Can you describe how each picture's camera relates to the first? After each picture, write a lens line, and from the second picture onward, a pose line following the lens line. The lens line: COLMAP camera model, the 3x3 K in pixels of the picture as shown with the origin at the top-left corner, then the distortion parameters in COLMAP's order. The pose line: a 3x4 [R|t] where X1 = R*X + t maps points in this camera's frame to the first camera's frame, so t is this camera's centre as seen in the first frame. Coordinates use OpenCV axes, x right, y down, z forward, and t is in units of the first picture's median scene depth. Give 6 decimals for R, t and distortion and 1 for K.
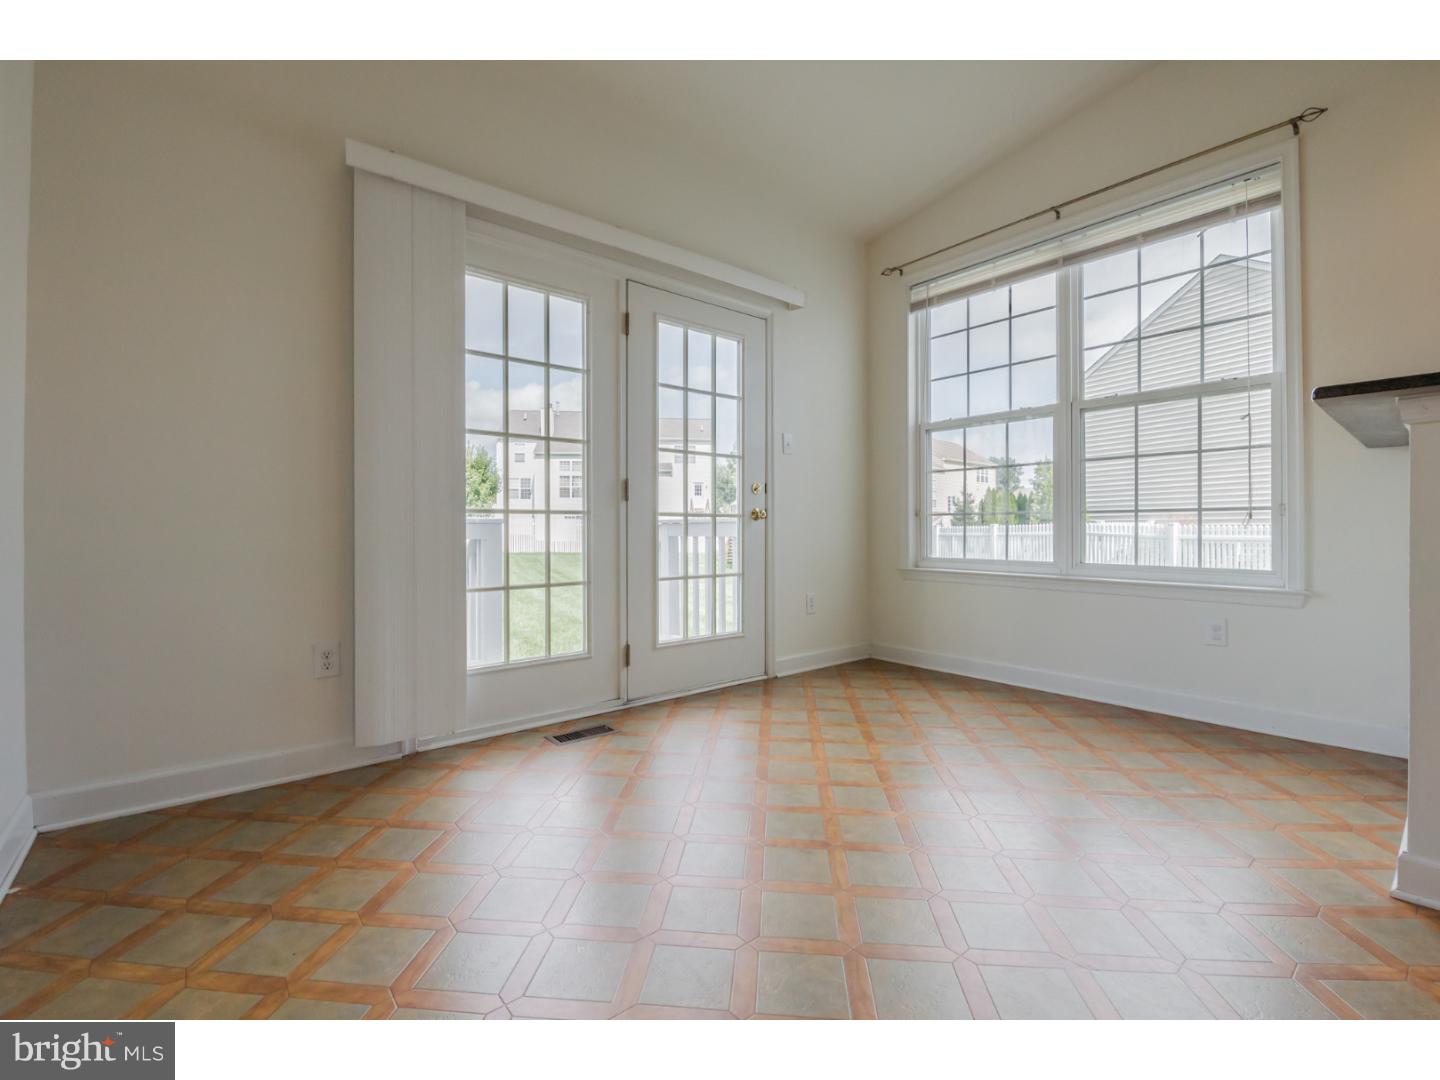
lens RADIAL K [[639.3, 0, 728.1], [0, 639.3, 531.9], [0, 0, 1]] dist [-0.001233, -0.001194]
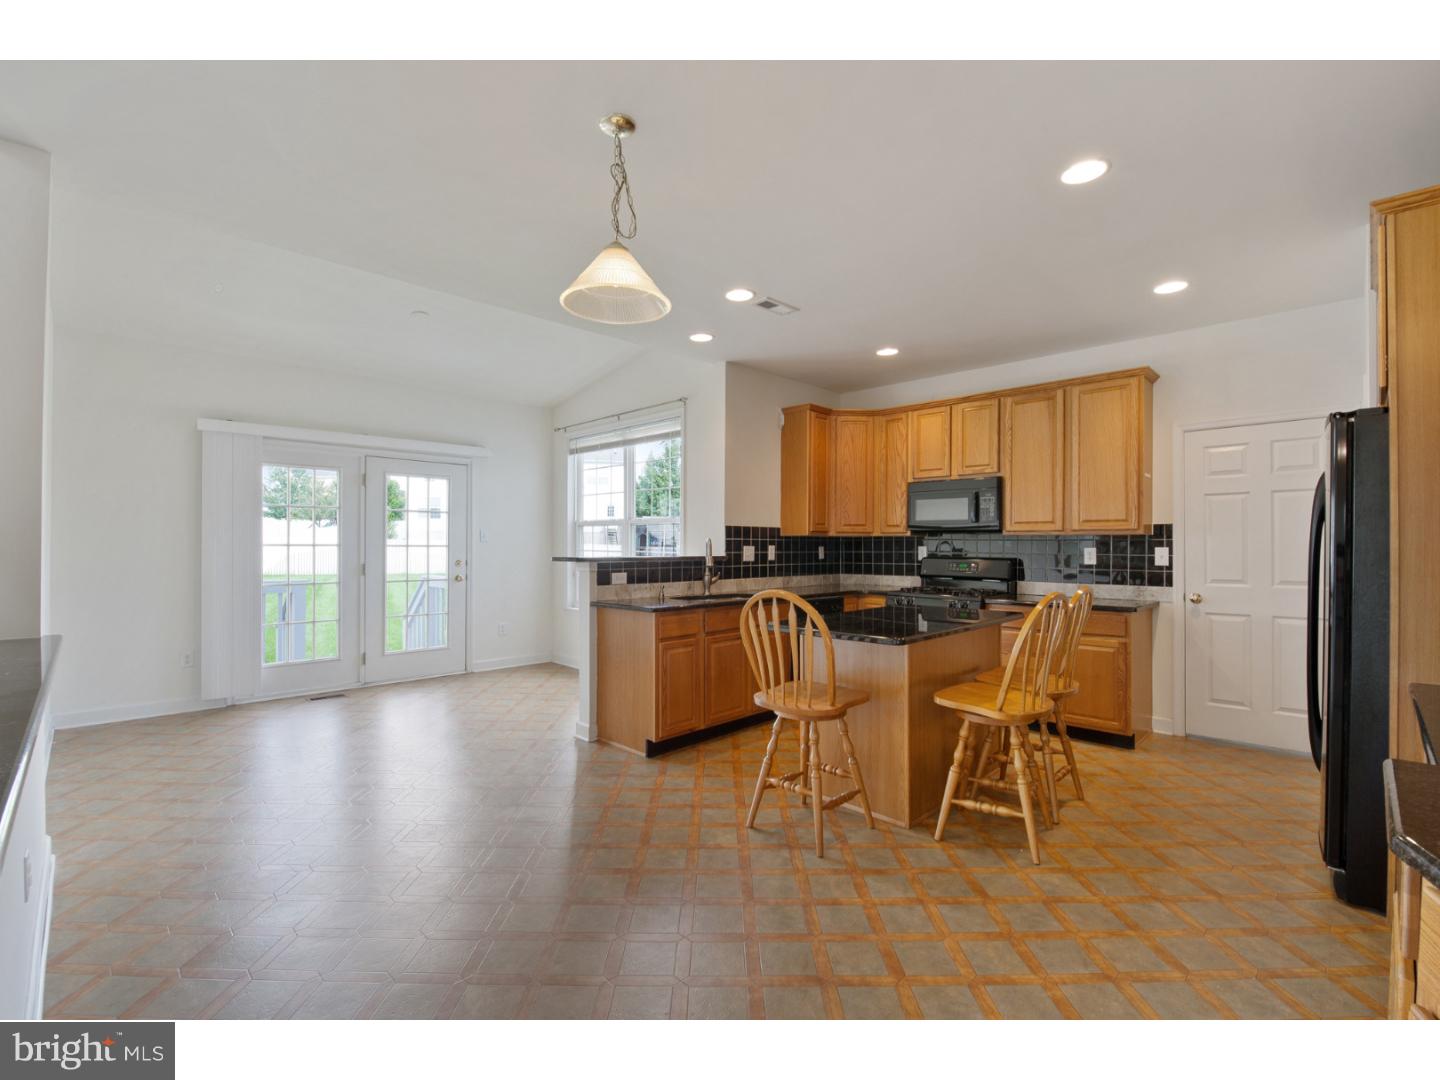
lens RADIAL K [[639.3, 0, 714.2], [0, 639.3, 544.0], [0, 0, 1]] dist [-0.001233, -0.001194]
pose [[0.997529, 0.008256, 0.069765, 0.724048], [-0.007777, 0.999944, -0.007128, -0.134151], [-0.069820, 0.006567, 0.997538, -0.924789]]
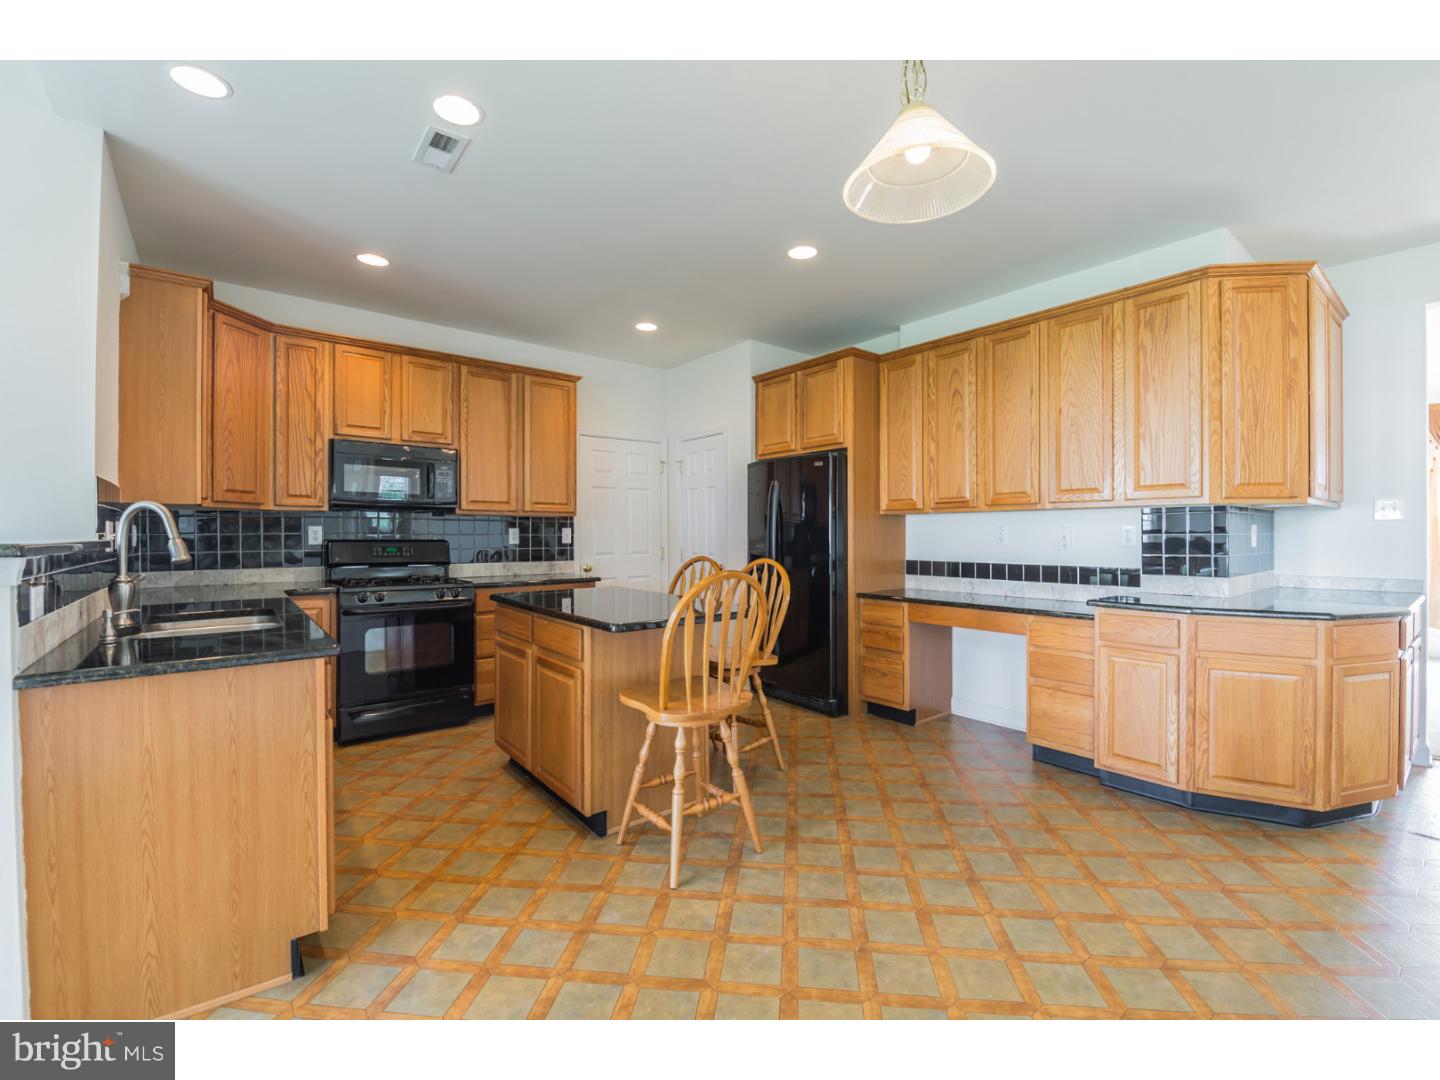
lens RADIAL K [[639.3, 0, 721.8], [0, 639.3, 542.5], [0, 0, 1]] dist [-0.001233, -0.001194]
pose [[0.037281, -0.011893, 0.999234, -3.053238], [-0.001083, 0.999928, 0.011942, -0.087596], [-0.999304, -0.001527, 0.037265, 4.471983]]
